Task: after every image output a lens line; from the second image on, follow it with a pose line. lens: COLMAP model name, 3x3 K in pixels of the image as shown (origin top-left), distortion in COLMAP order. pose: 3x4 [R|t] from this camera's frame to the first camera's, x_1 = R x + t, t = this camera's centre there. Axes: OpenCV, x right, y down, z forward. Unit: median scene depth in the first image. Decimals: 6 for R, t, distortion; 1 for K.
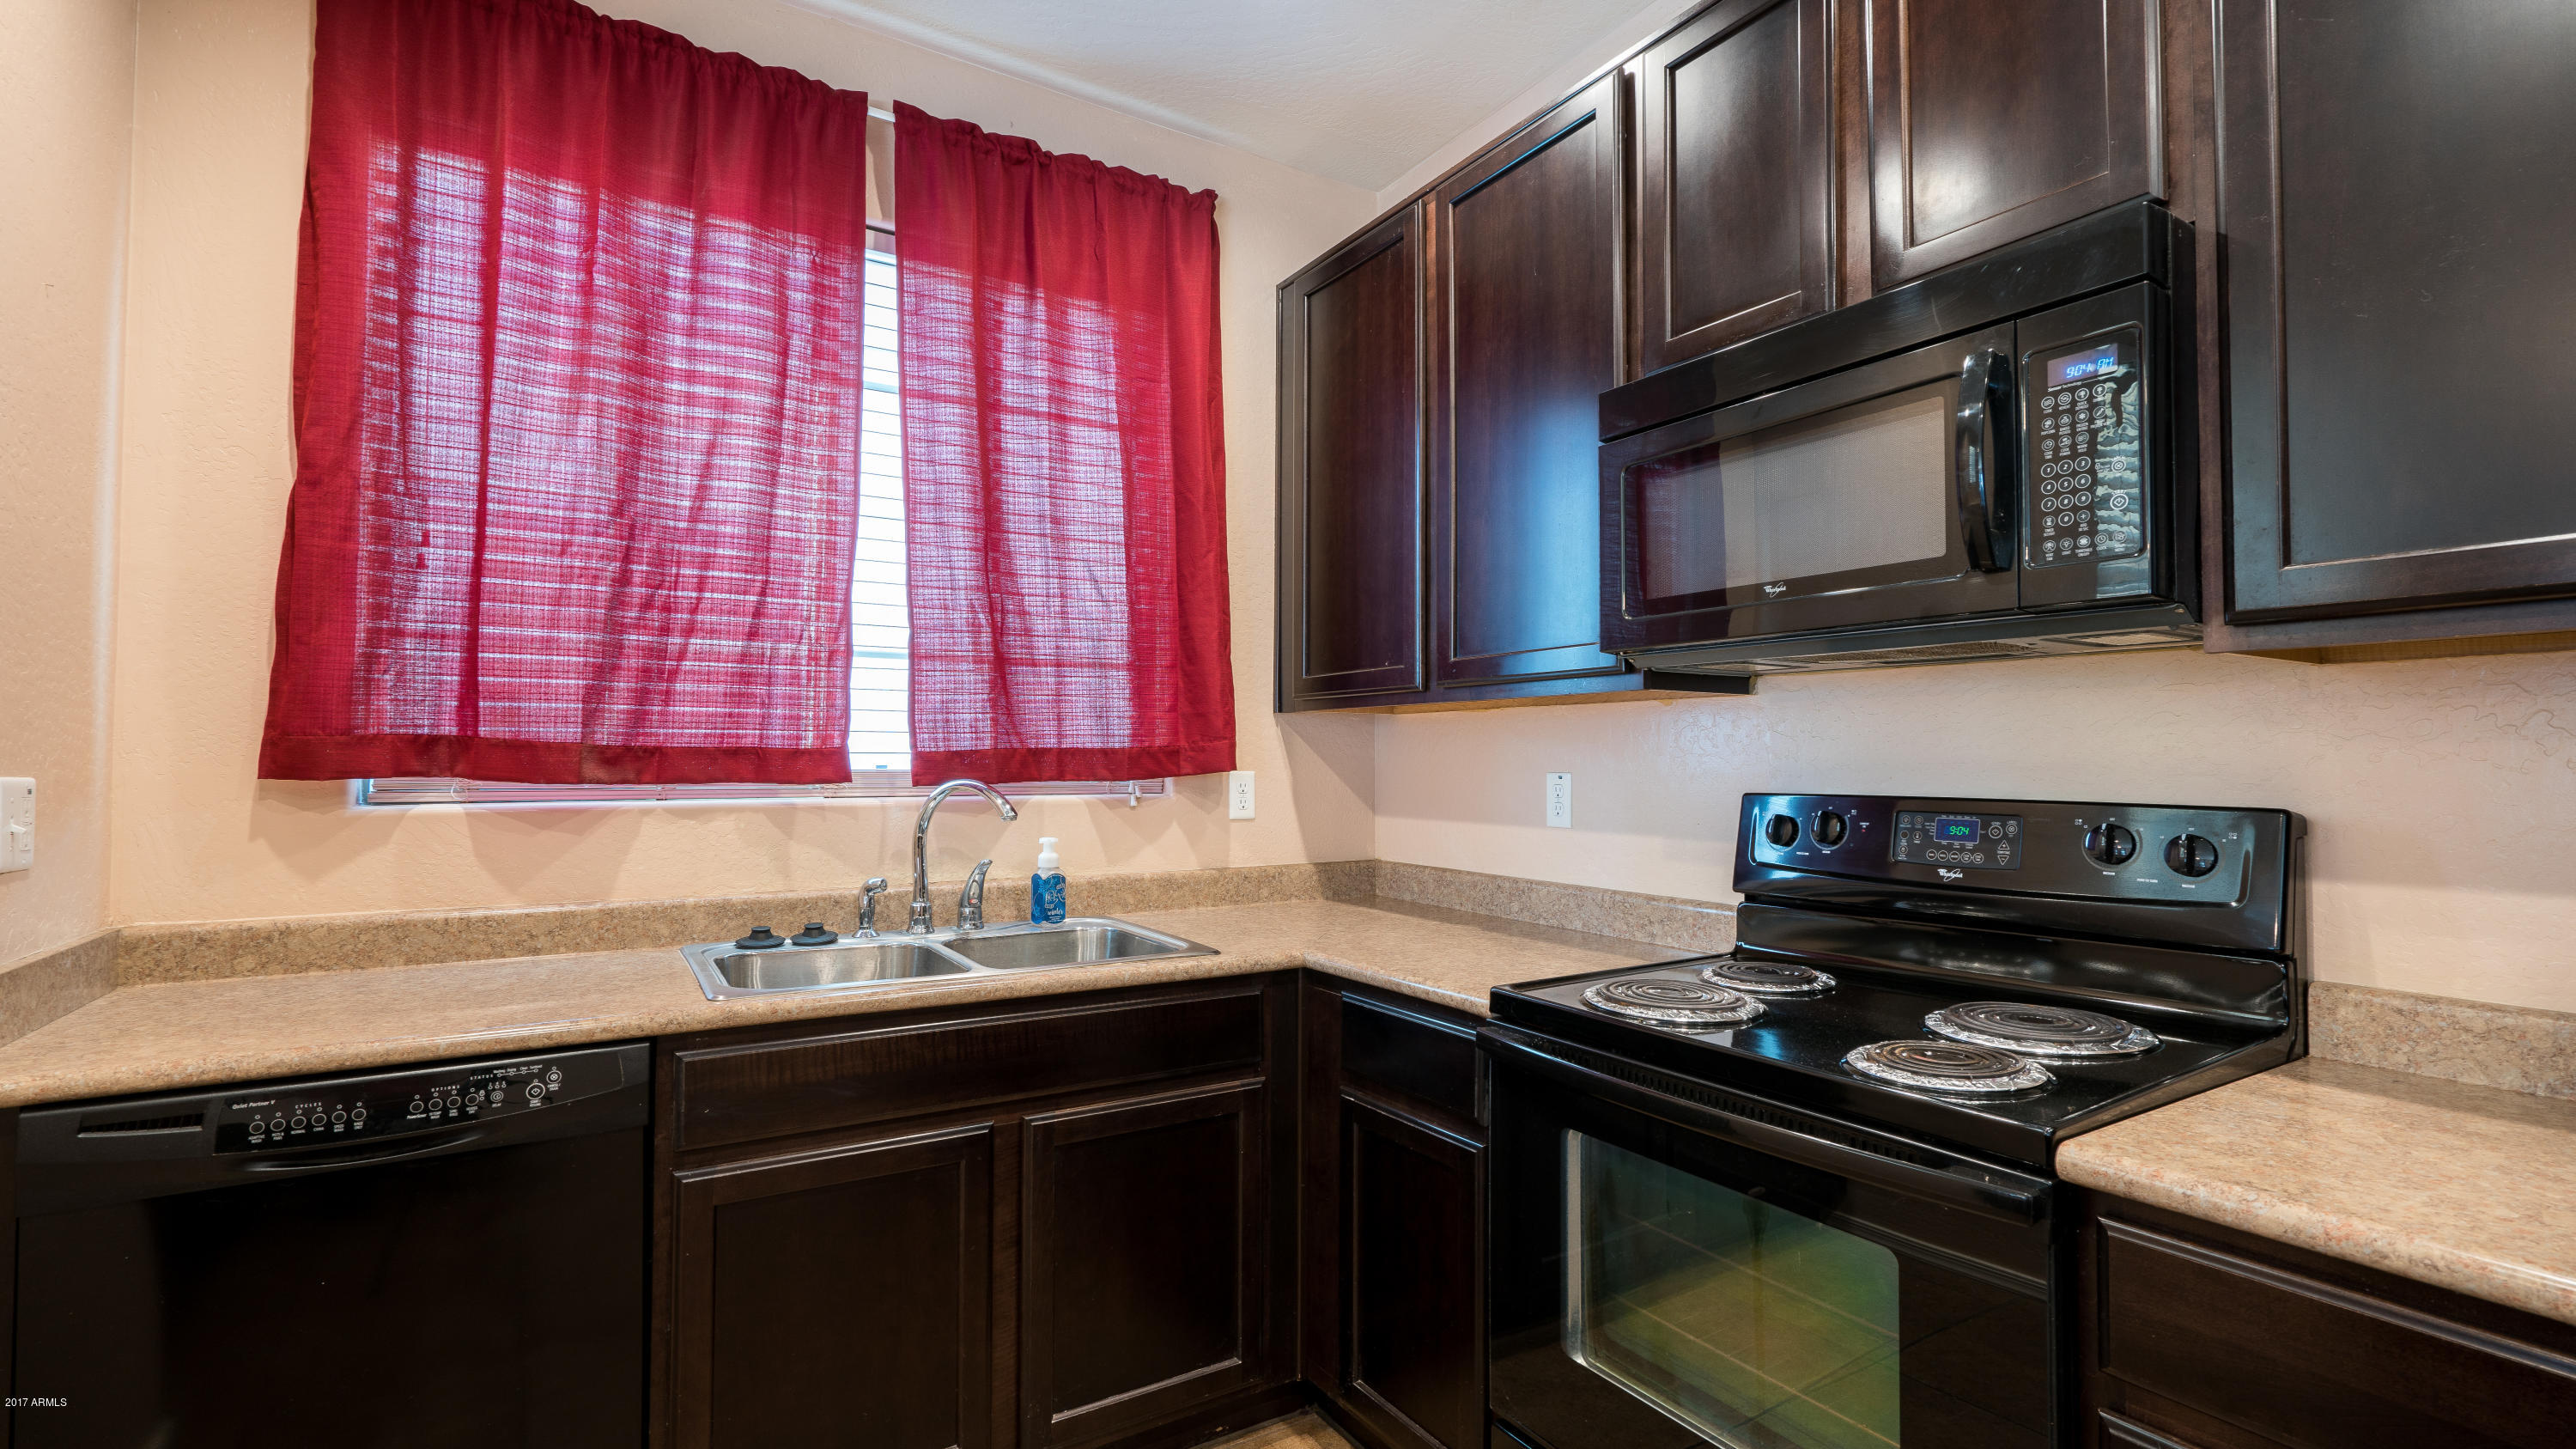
lens RADIAL K [[1148.6, 0, 1293.2], [0, 1148.6, 727.2], [0, 0, 1]] dist [-0.003423, -0.000522]
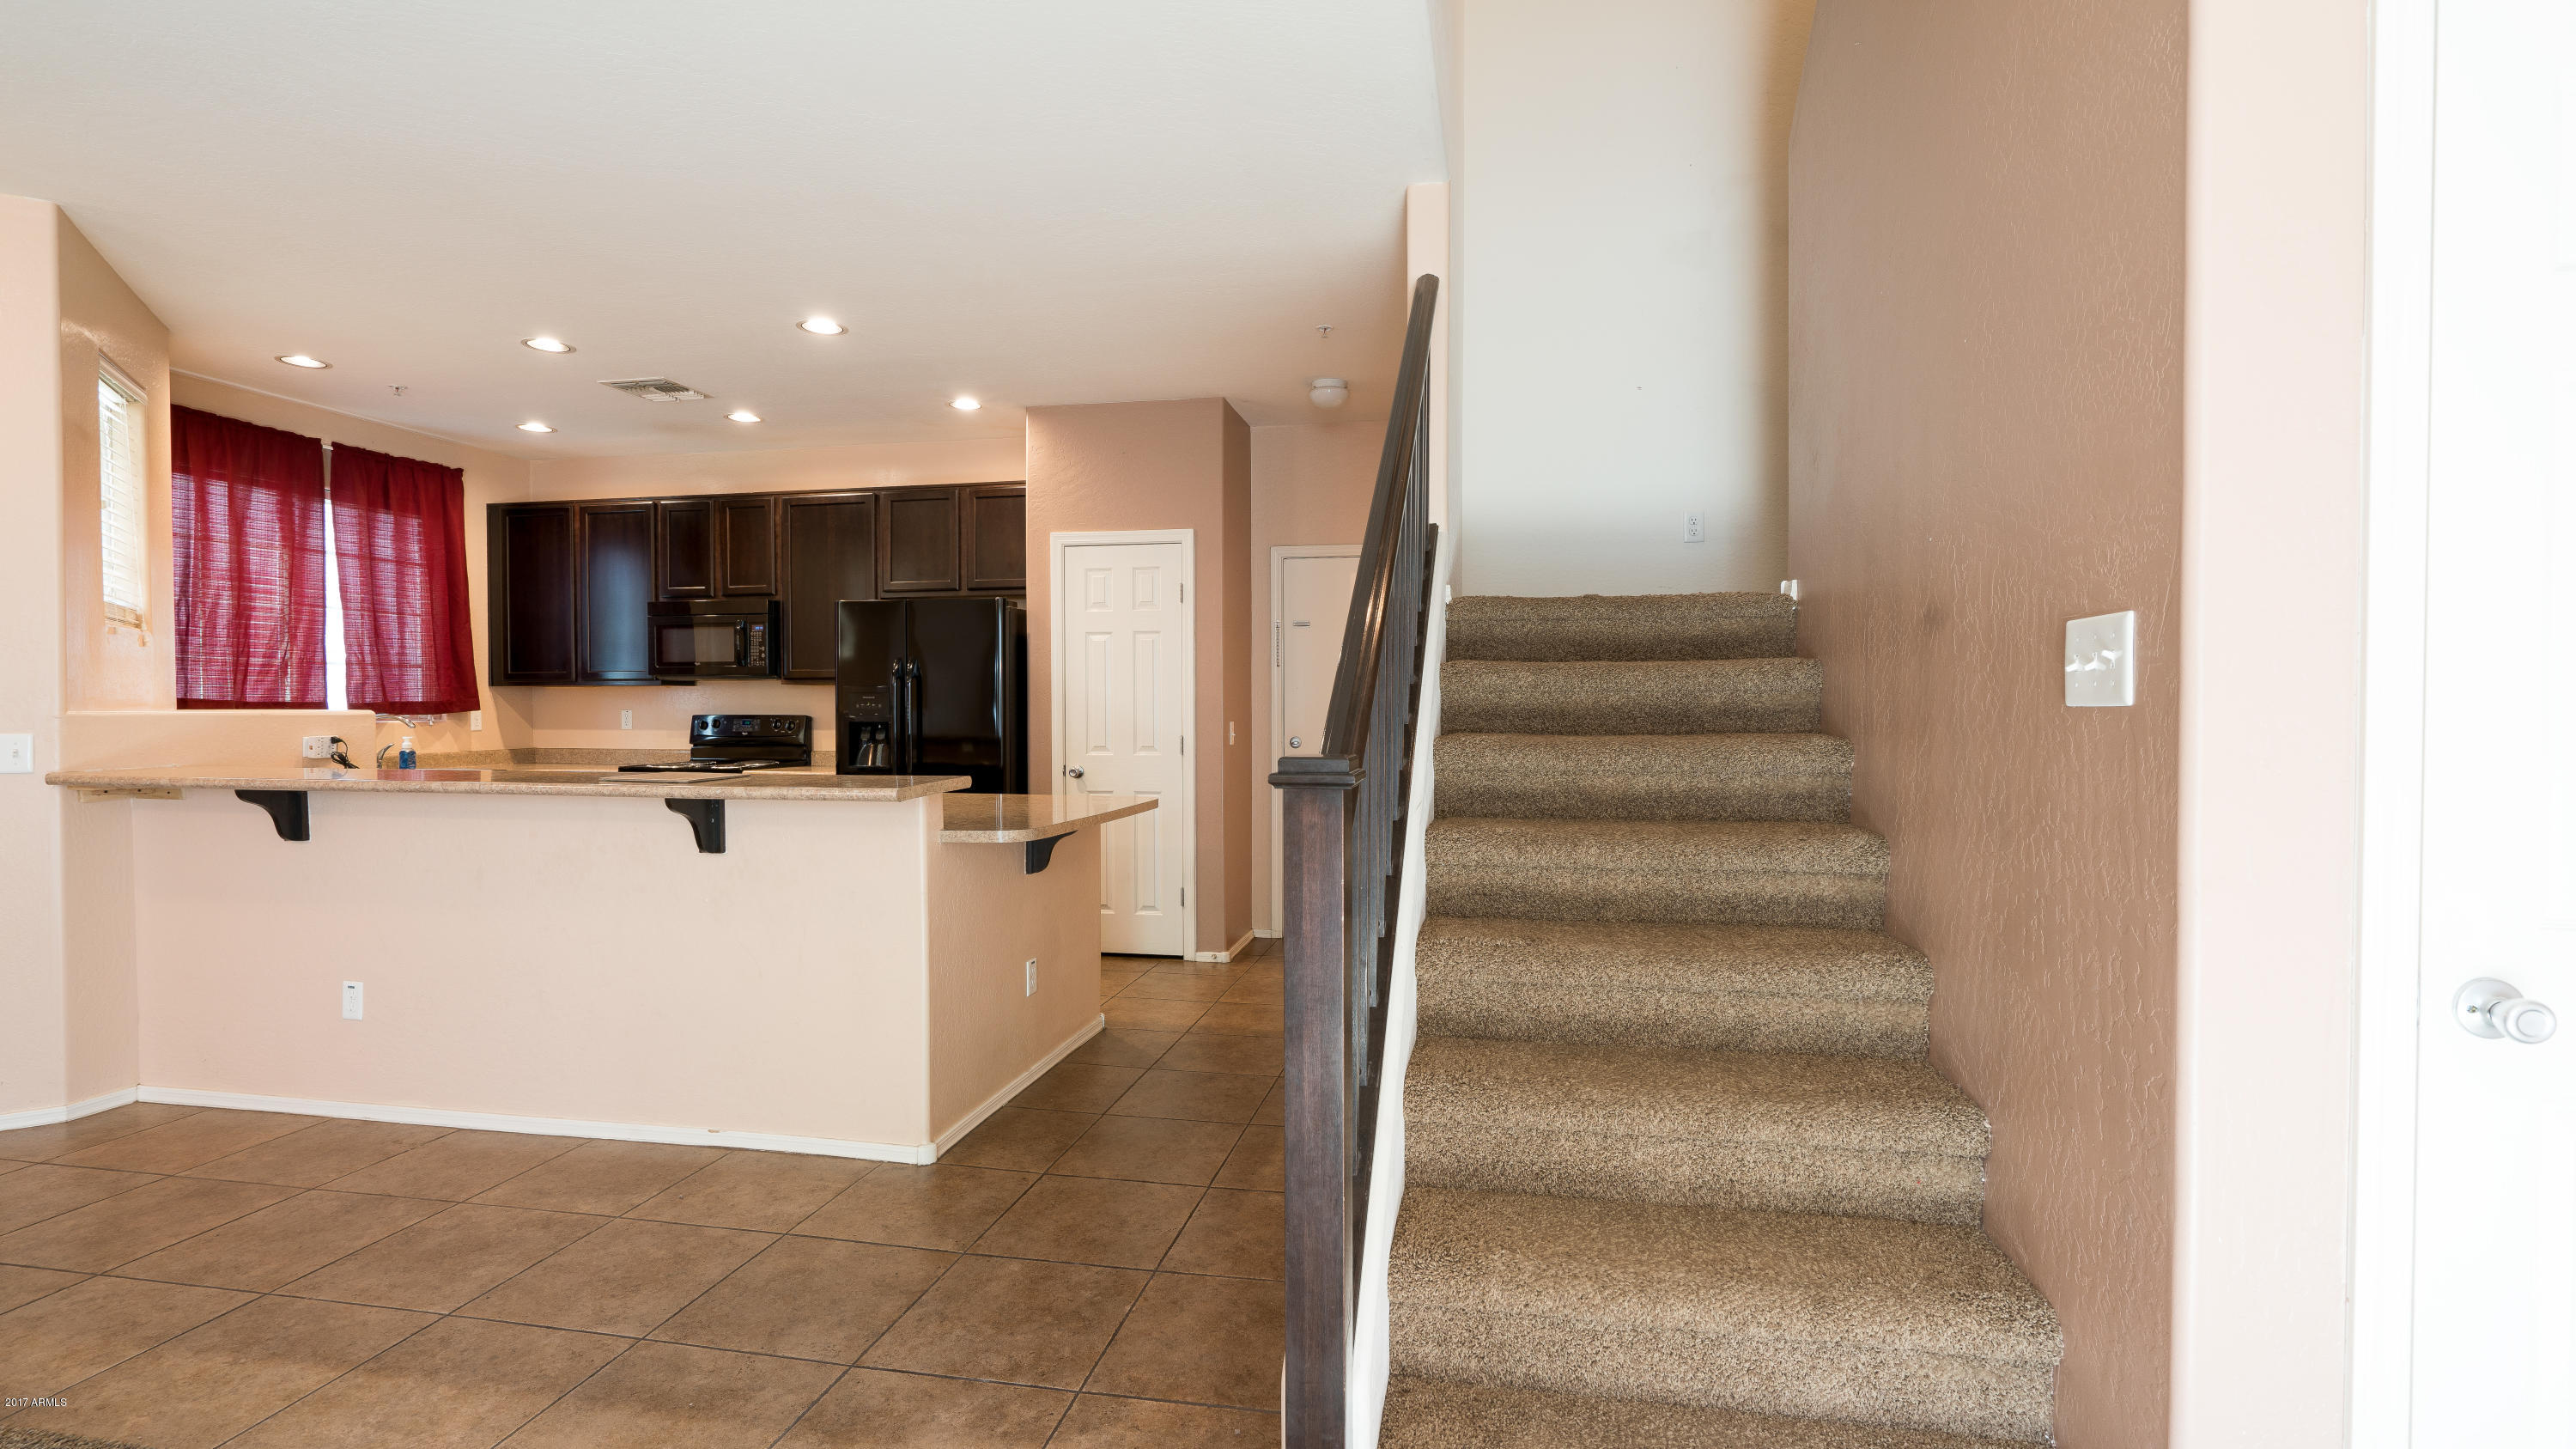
lens RADIAL K [[1148.6, 0, 1292.6], [0, 1148.6, 729.4], [0, 0, 1]] dist [-0.003423, -0.000522]
pose [[0.680121, -0.018598, 0.732864, -0.783018], [-0.017288, 0.998993, 0.041395, -0.062920], [-0.732896, -0.040824, 0.679115, -2.293806]]
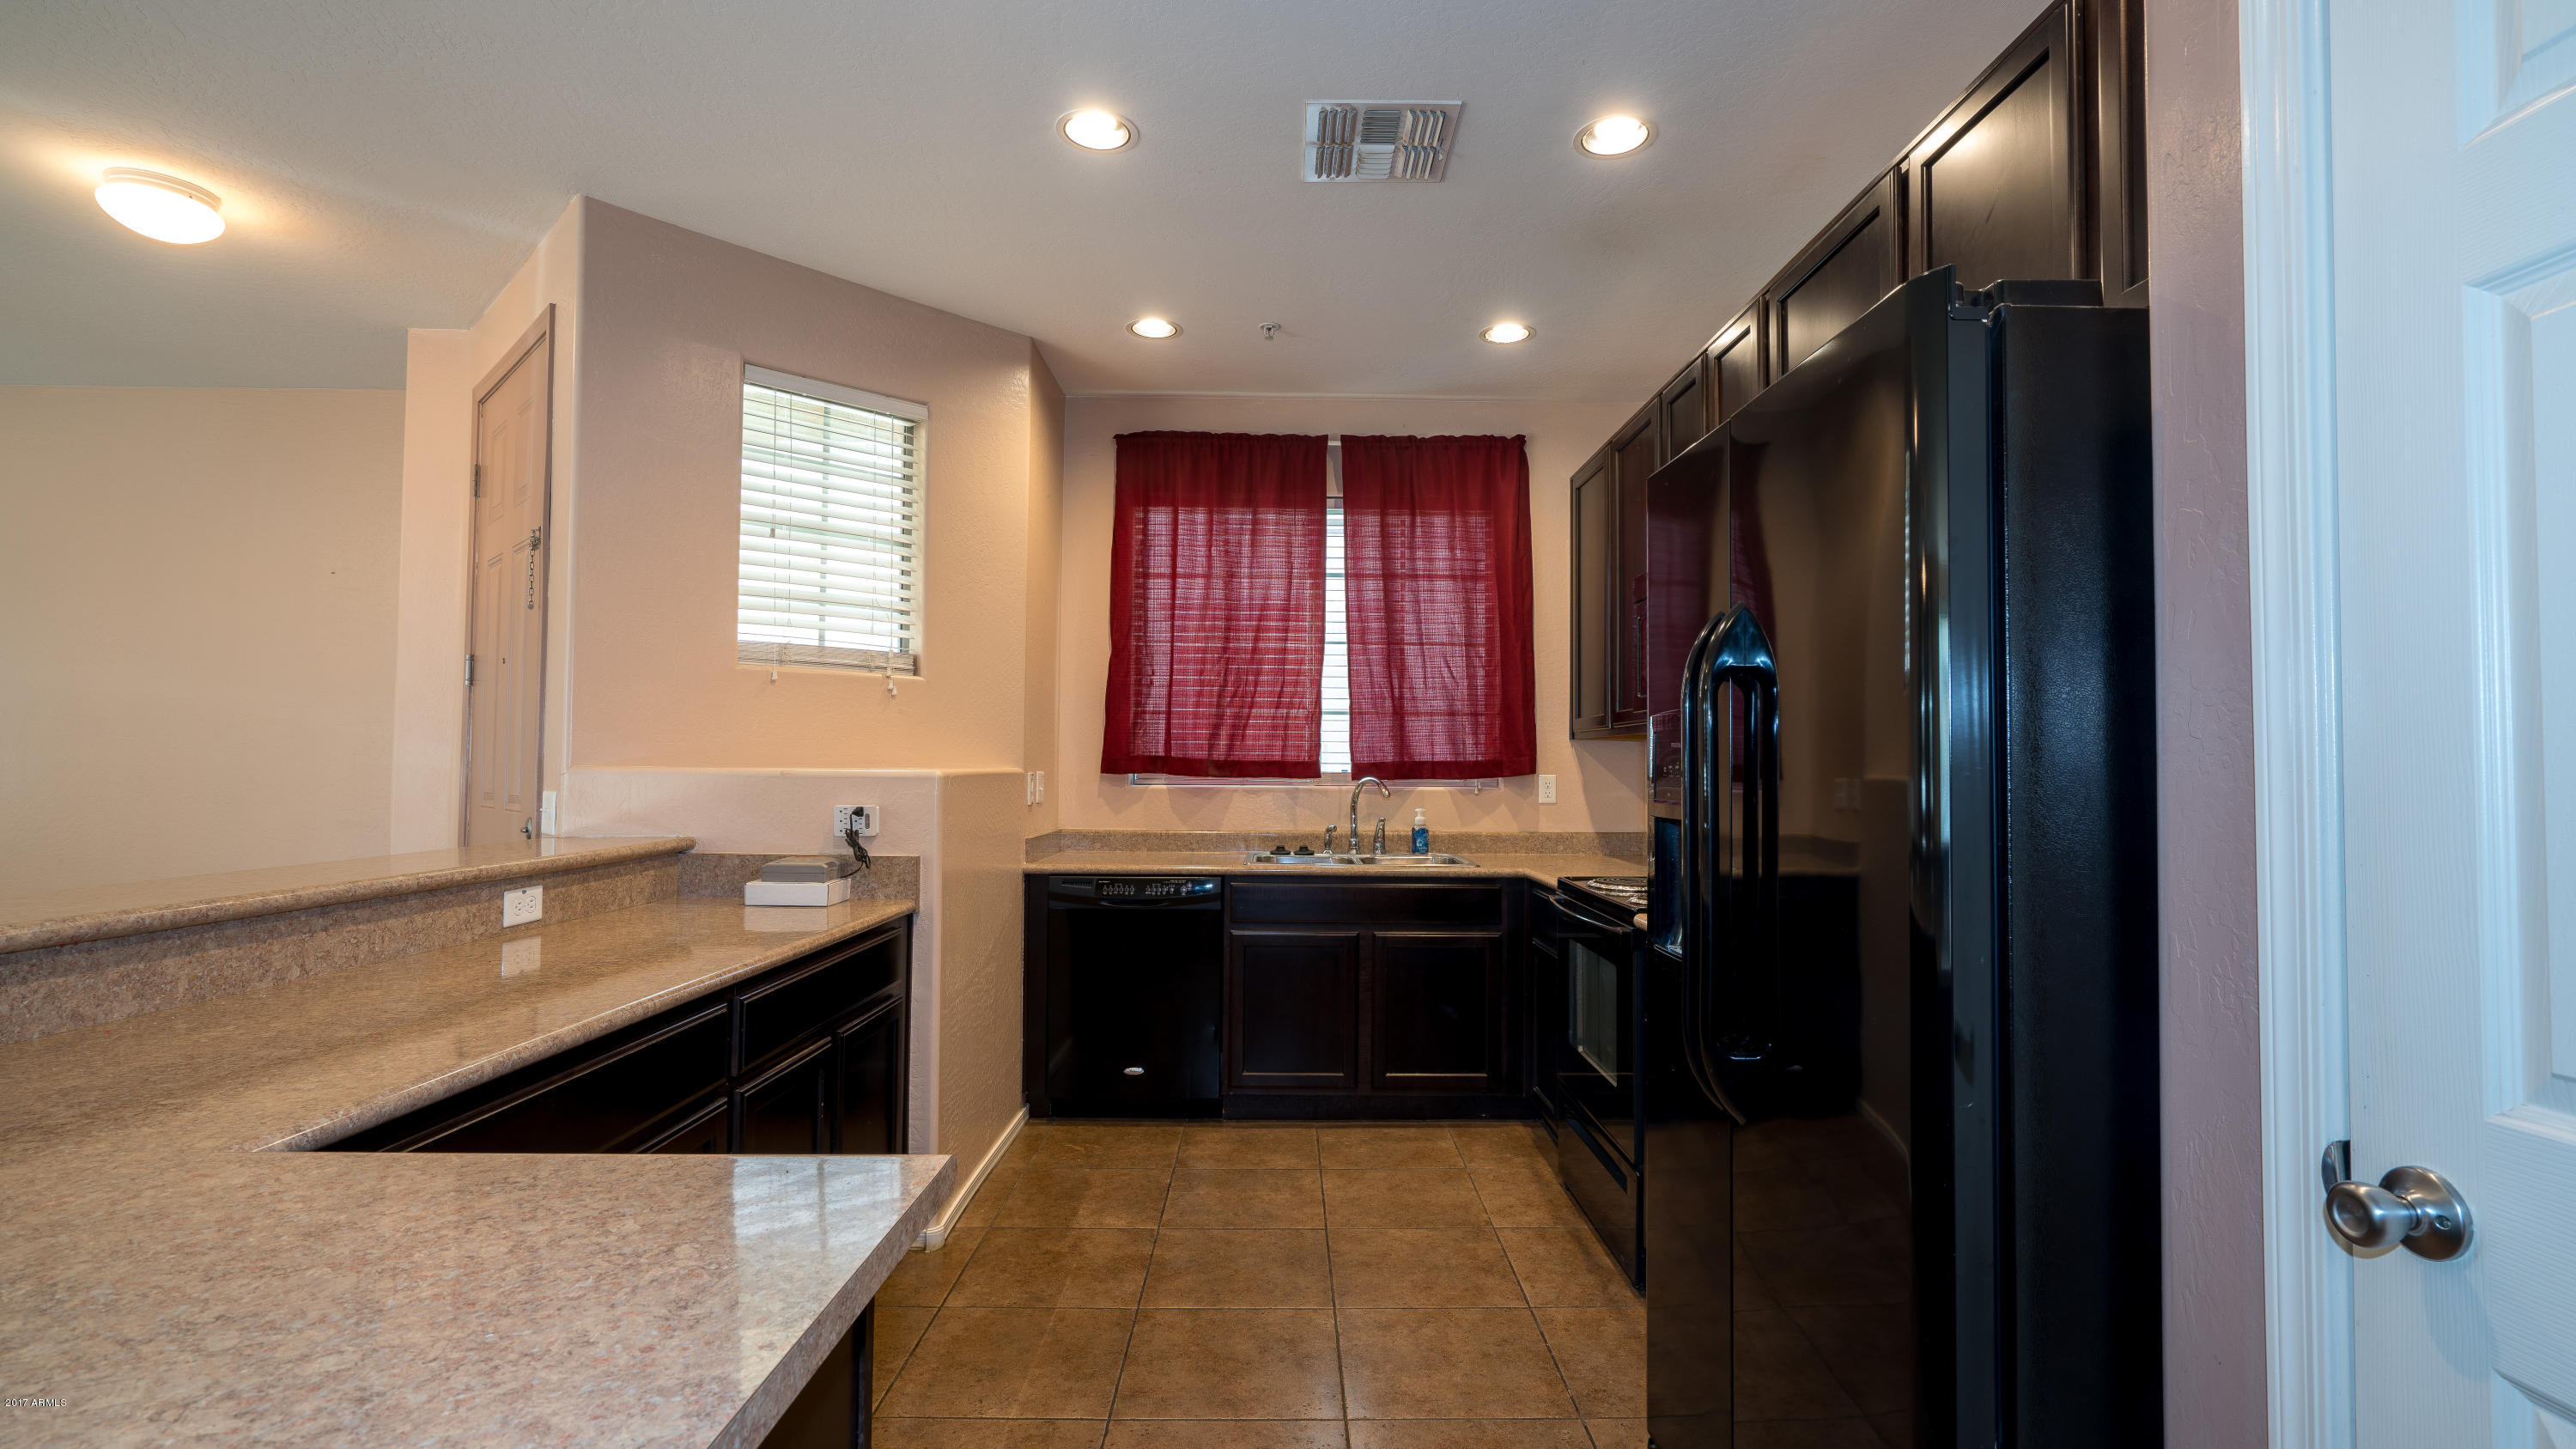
lens RADIAL K [[1148.6, 0, 1297.3], [0, 1148.6, 724.2], [0, 0, 1]] dist [-0.003423, -0.000522]
pose [[0.854844, -0.015625, -0.518650, 0.627750], [0.009361, 0.999848, -0.014692, -0.016892], [0.518800, 0.007704, 0.854861, -0.753740]]
